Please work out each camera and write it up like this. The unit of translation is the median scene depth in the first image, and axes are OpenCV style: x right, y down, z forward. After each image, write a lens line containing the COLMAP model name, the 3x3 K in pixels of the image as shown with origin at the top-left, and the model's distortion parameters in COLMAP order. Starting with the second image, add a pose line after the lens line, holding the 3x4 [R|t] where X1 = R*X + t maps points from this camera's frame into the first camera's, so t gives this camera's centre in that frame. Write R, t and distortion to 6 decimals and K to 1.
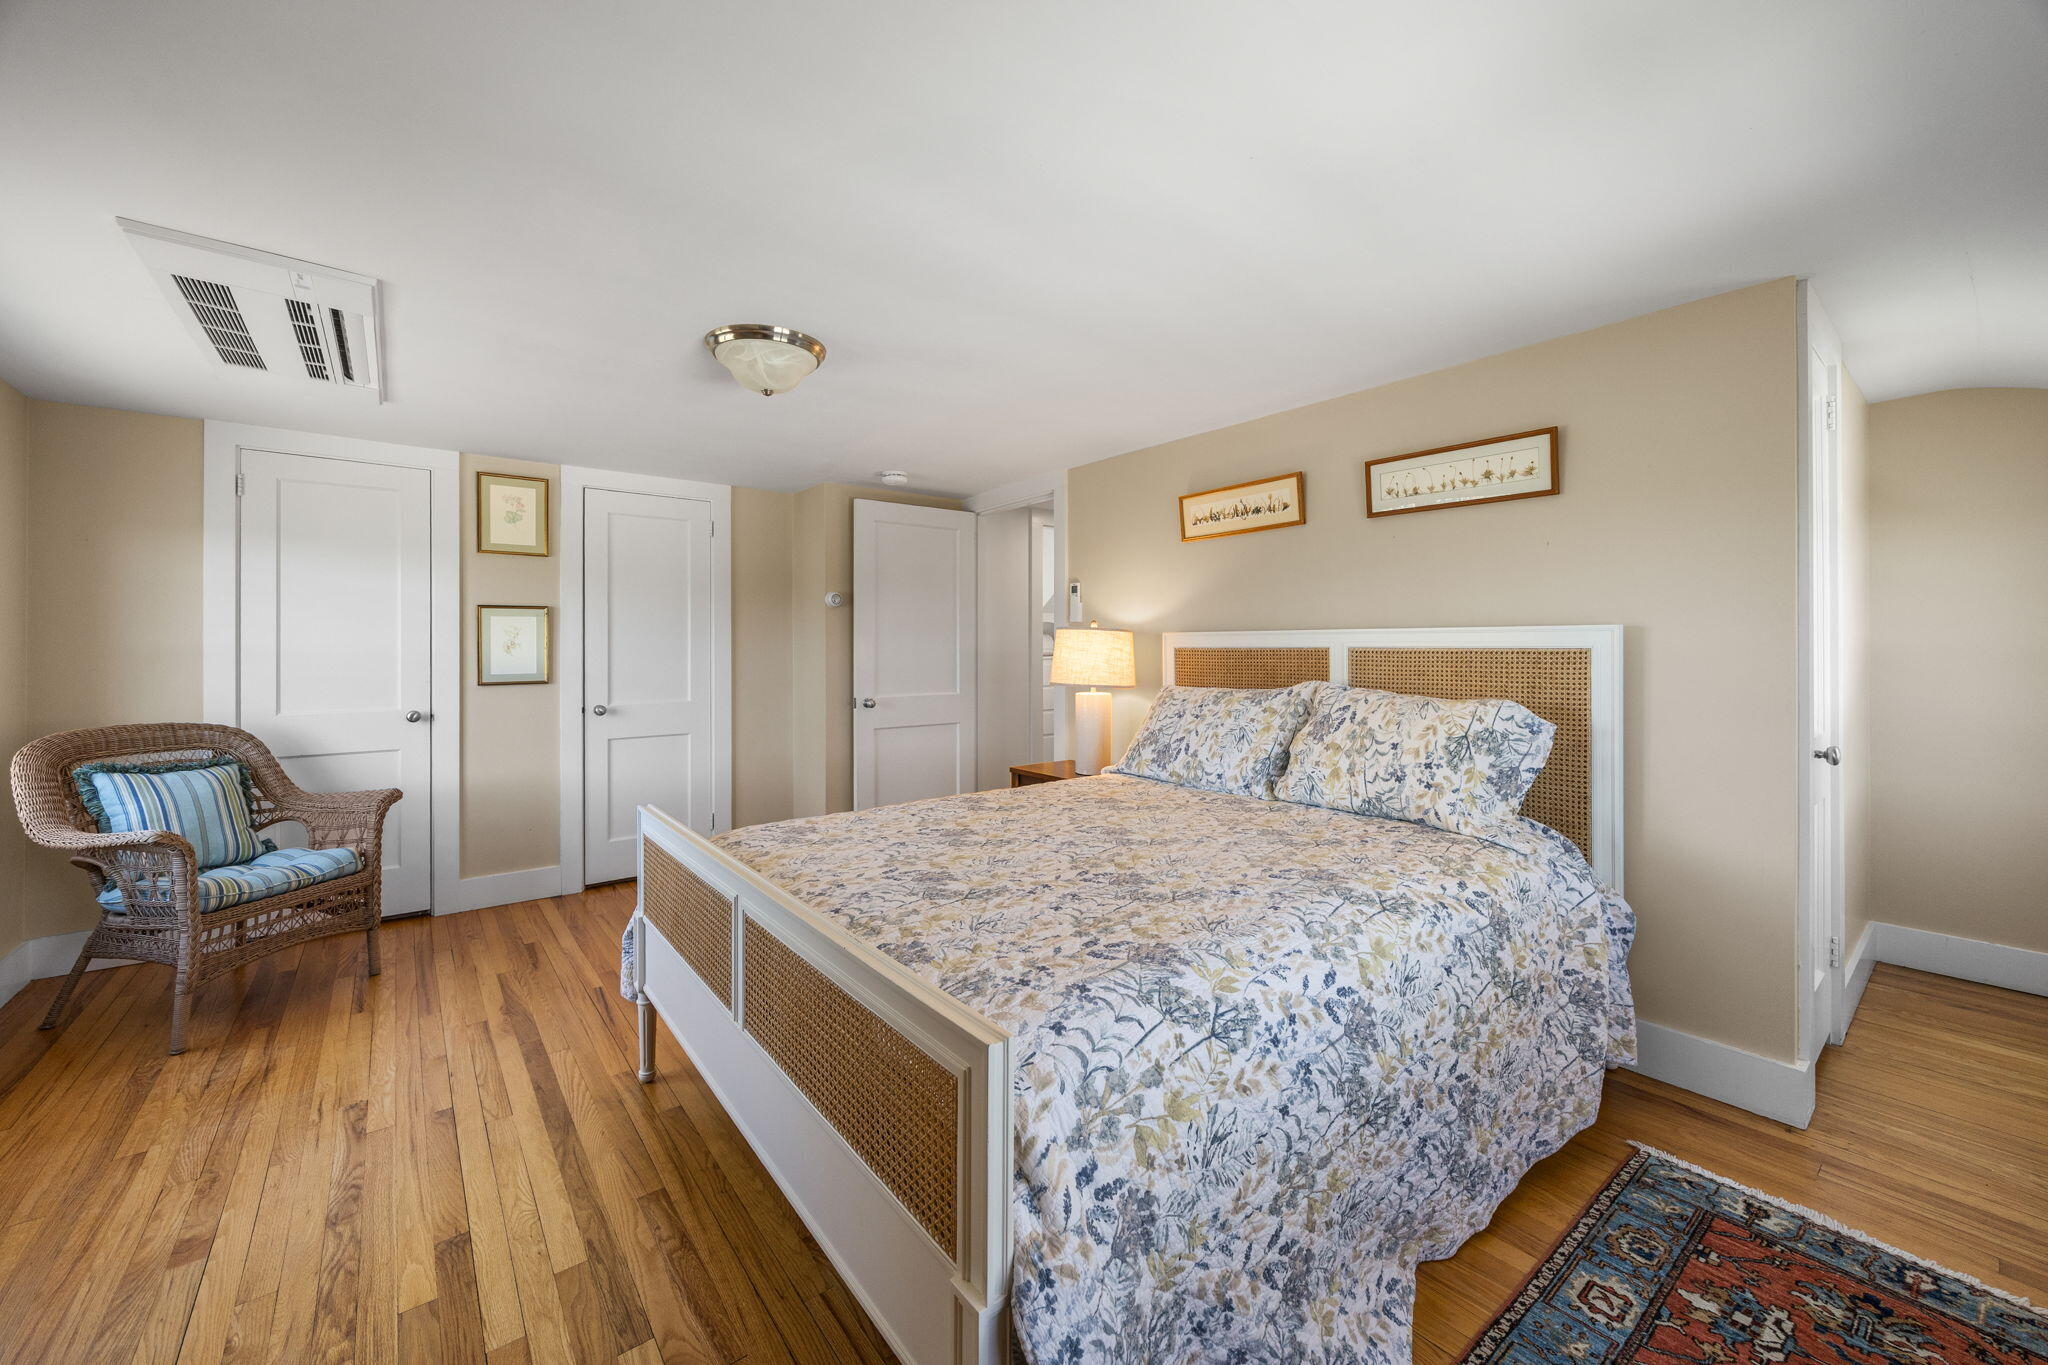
lens RADIAL K [[780.9, 0, 1009.5], [0, 780.9, 643.6], [0, 0, 1]] dist [-0.000416, -0.000538]
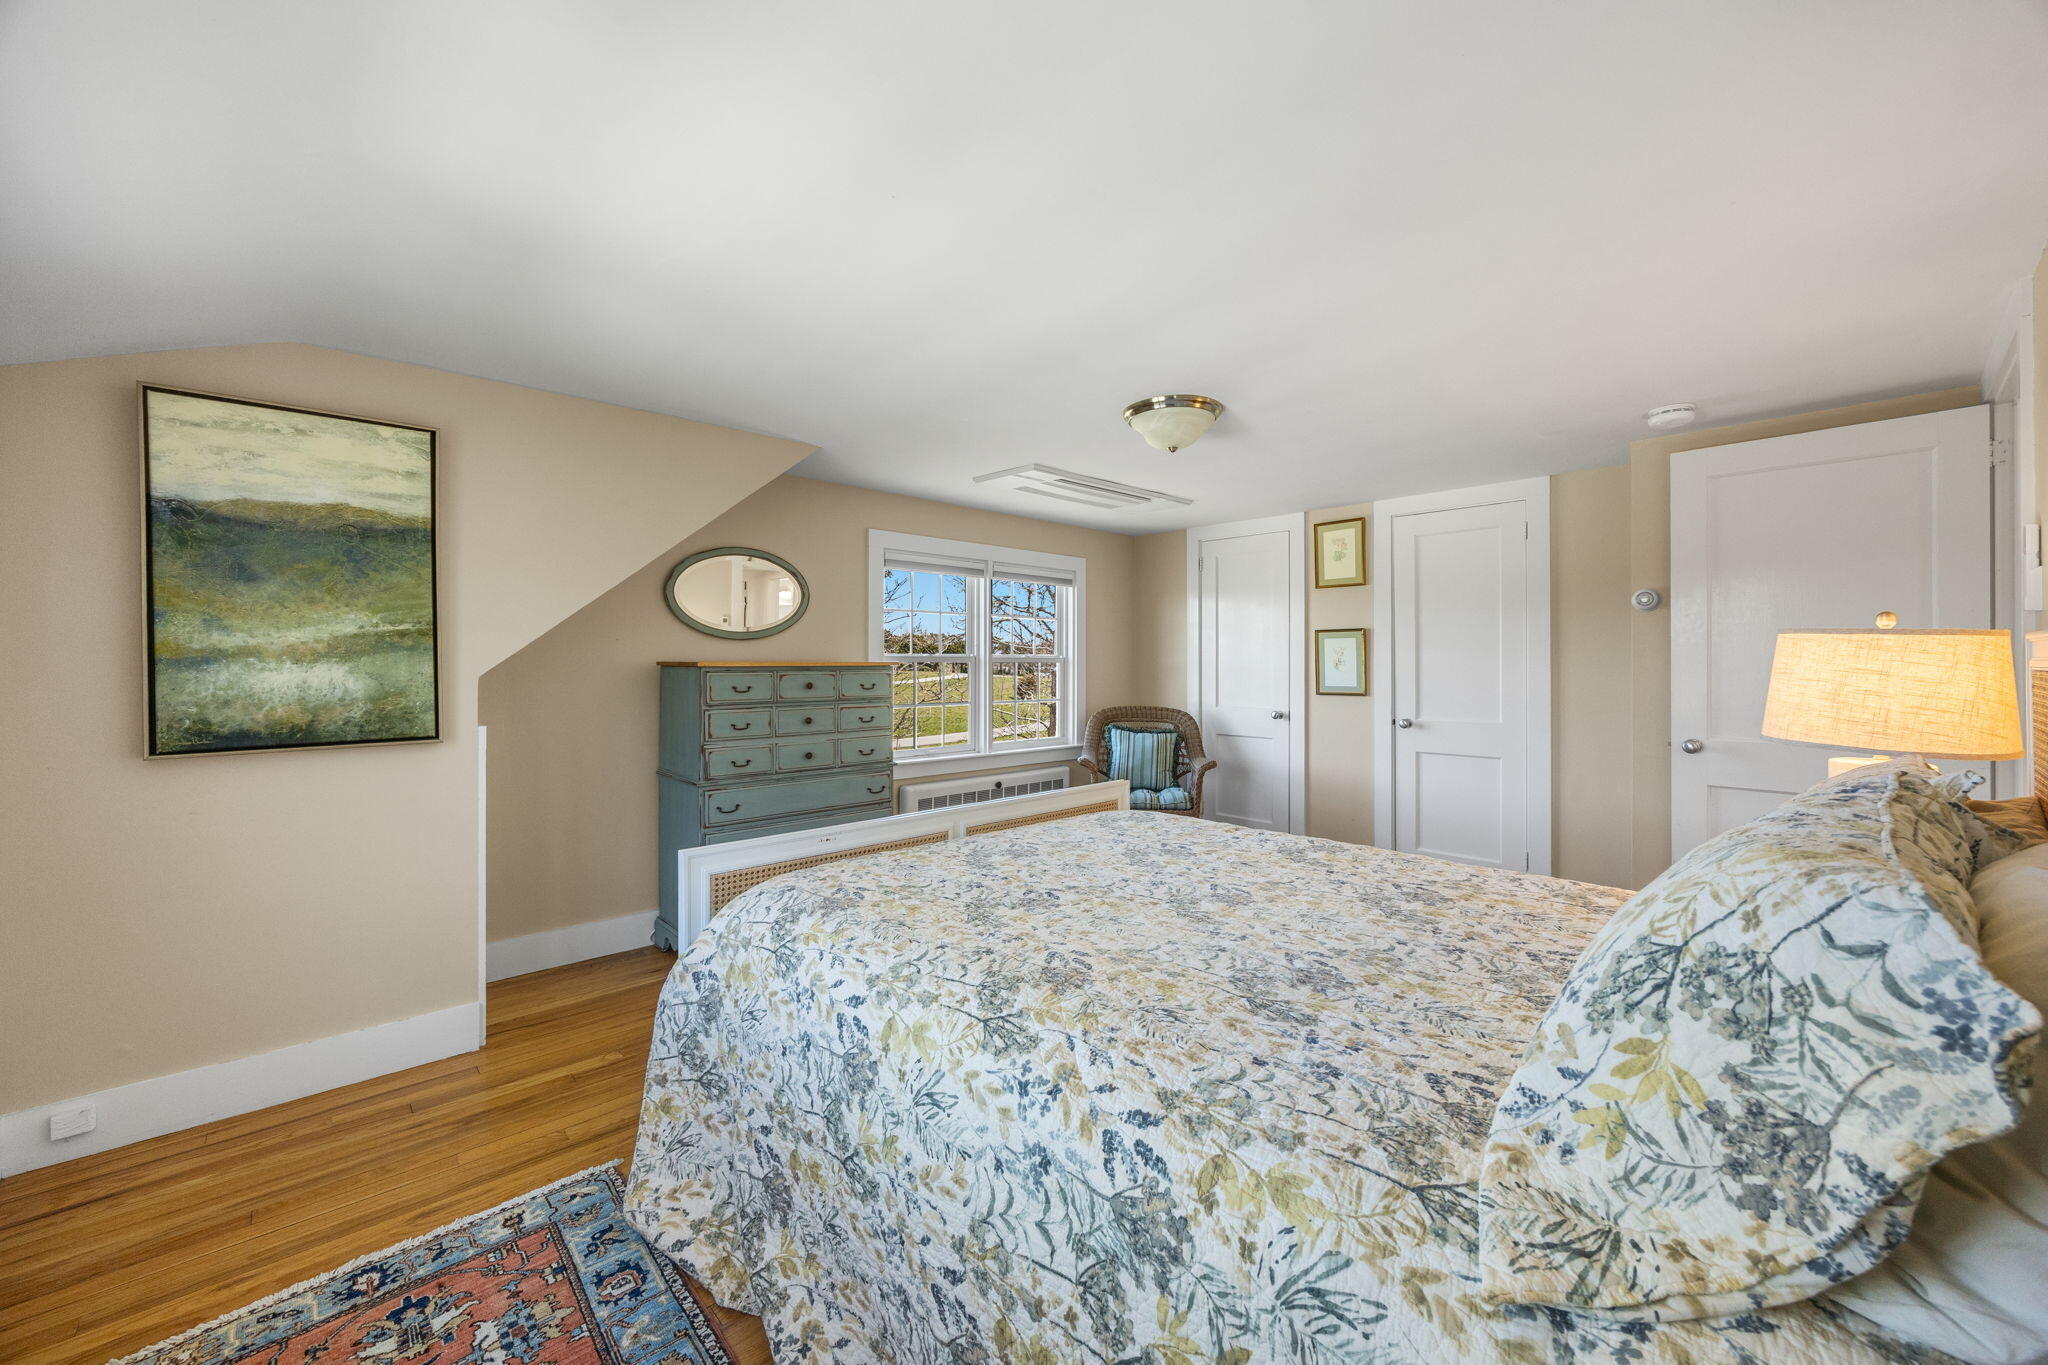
lens RADIAL K [[780.9, 0, 1023.6], [0, 780.9, 670.3], [0, 0, 1]] dist [-0.000416, -0.000538]
pose [[0.092493, 0.010705, -0.995656, 0.540719], [0.004191, 0.999929, 0.011140, -0.001648], [0.995705, -0.005203, 0.092442, 0.428134]]
